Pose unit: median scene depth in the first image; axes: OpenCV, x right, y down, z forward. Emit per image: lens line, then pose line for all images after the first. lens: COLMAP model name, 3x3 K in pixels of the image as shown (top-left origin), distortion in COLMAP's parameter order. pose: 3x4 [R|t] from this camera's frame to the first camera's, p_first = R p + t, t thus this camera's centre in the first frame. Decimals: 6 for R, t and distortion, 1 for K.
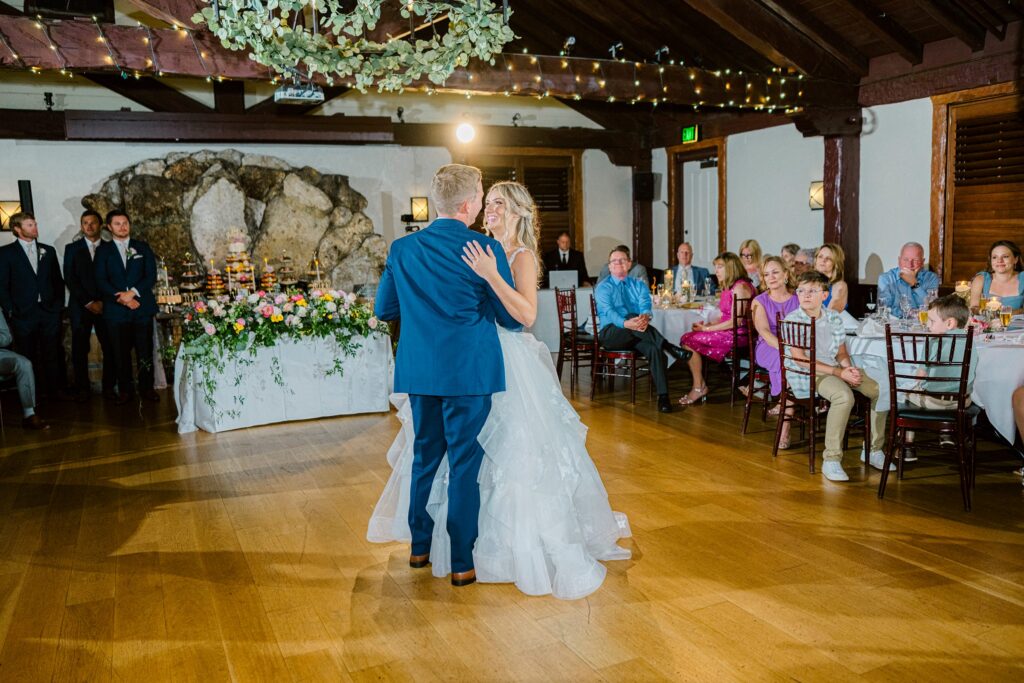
lens RADIAL K [[797.4, 0, 512.8], [0, 797.4, 342.9], [0, 0, 1]] dist [-0.009618, 0.014391]
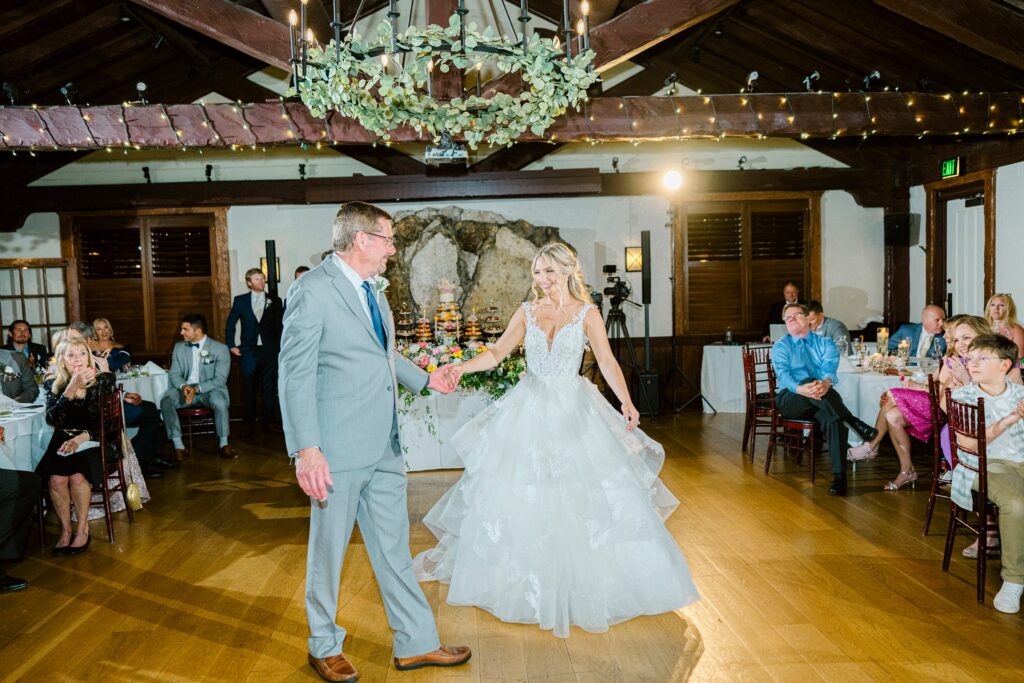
lens RADIAL K [[785.6, 0, 513.6], [0, 785.6, 345.8], [0, 0, 1]] dist [-0.006968, 0.009099]
pose [[0.929003, 0.027764, -0.369028, 0.130859], [-0.046762, 0.997996, -0.042637, -0.016311], [0.367105, 0.056866, 0.928440, 0.068387]]
